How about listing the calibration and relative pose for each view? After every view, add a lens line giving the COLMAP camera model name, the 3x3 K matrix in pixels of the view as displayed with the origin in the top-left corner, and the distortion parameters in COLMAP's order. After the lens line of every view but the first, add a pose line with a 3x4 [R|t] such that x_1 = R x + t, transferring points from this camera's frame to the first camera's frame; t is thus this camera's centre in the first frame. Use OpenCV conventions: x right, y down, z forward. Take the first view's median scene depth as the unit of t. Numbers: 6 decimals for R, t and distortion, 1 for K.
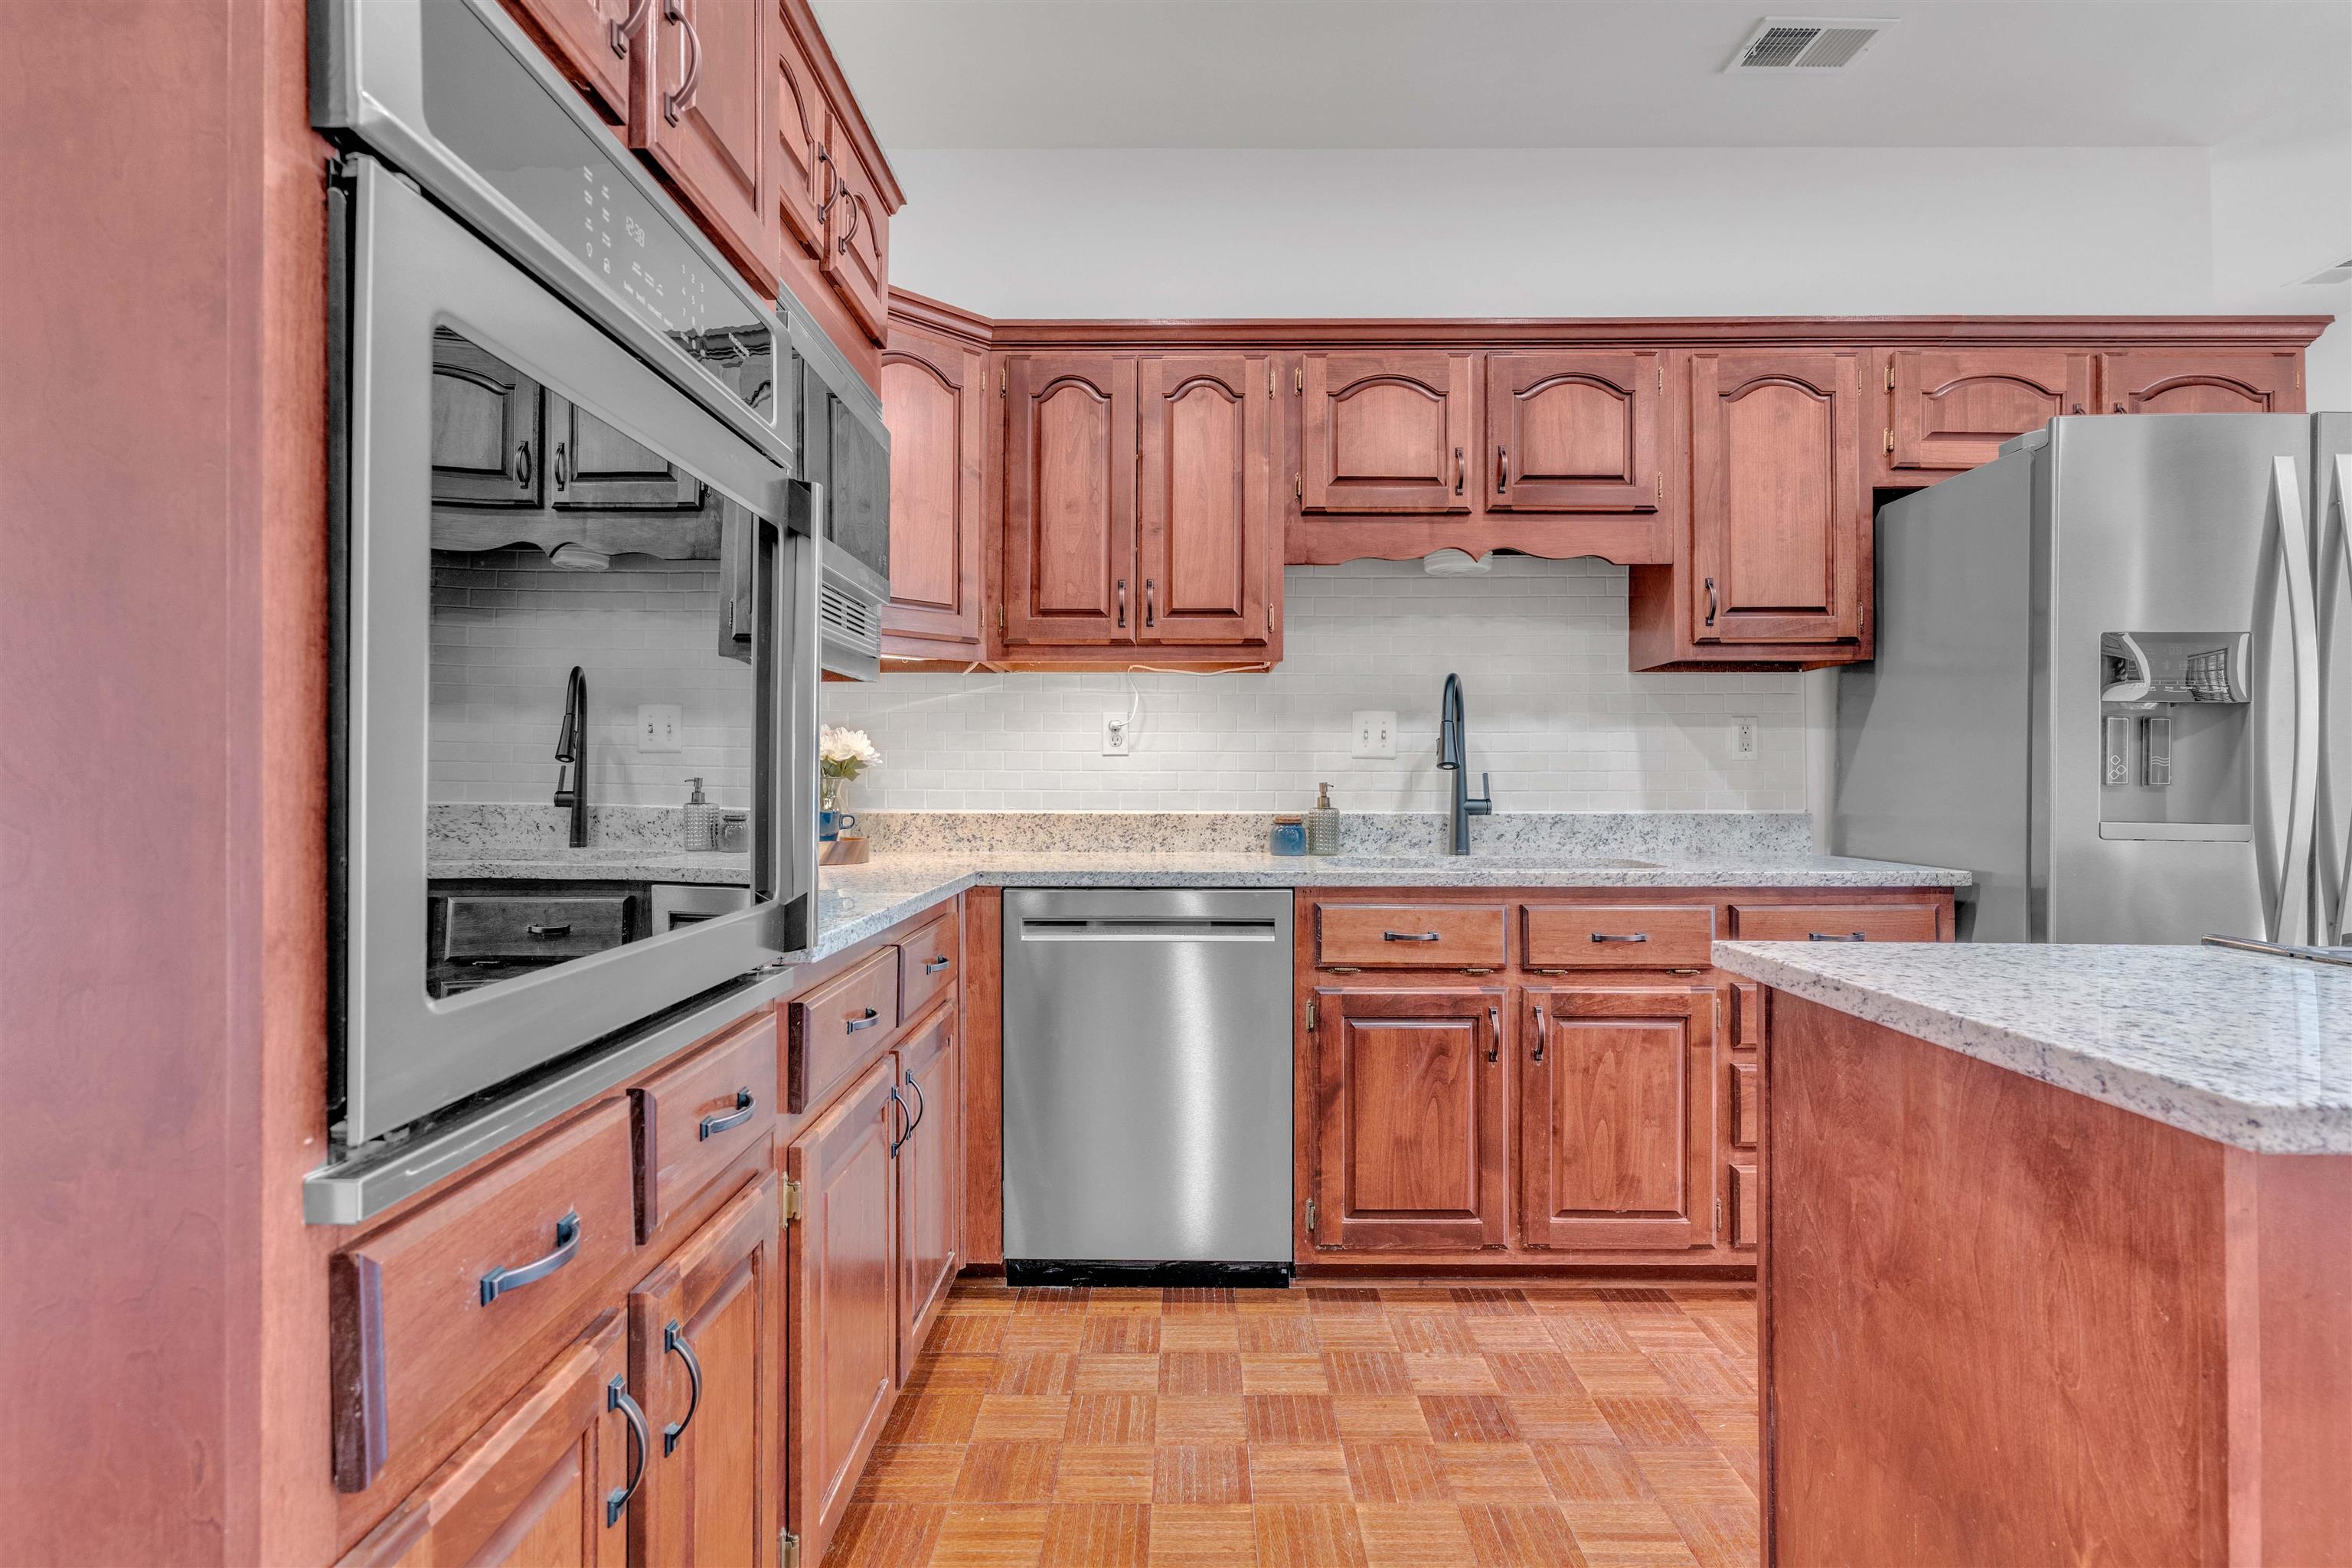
lens RADIAL K [[1179.4, 0, 1171.9], [0, 1179.4, 772.1], [0, 0, 1]] dist [0.002213, 0.001389]
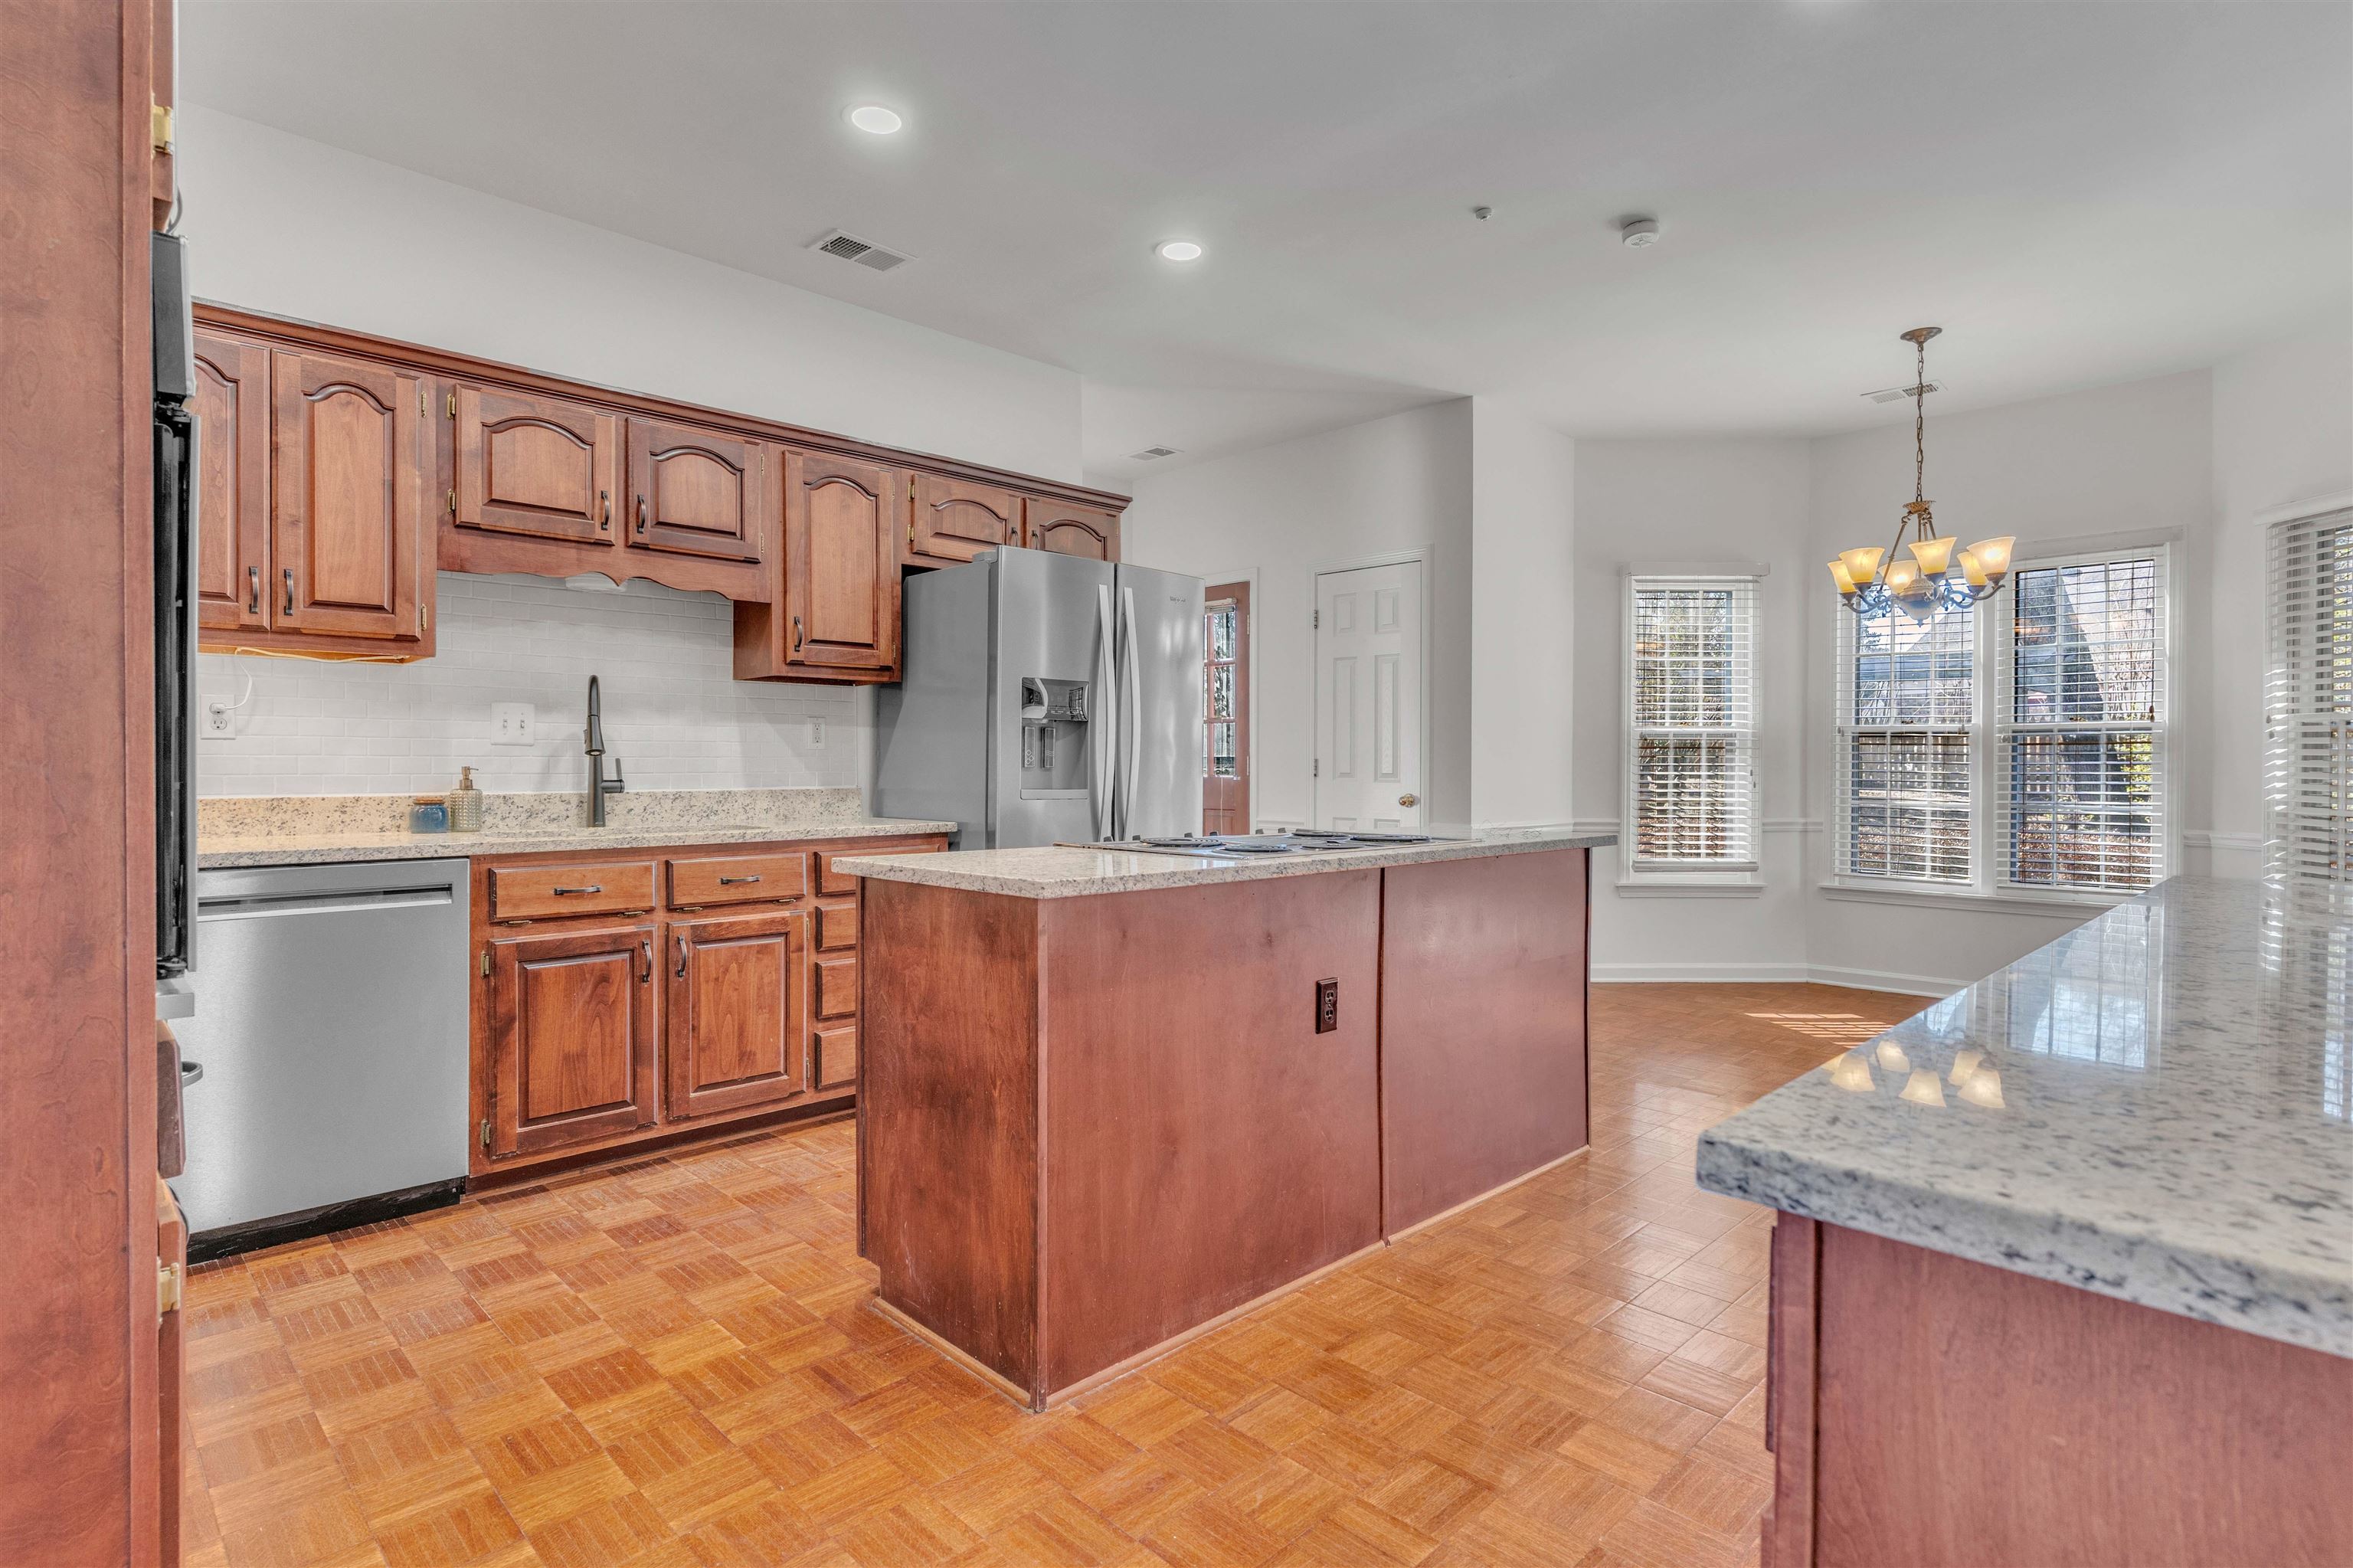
lens RADIAL K [[1180.0, 0, 1172.4], [0, 1180.0, 772.1], [0, 0, 1]] dist [0.002213, 0.001389]
pose [[0.713472, -0.004665, 0.700668, -0.213908], [-0.005552, 0.999909, 0.012310, -0.003689], [-0.700662, -0.012672, 0.713381, -0.313117]]
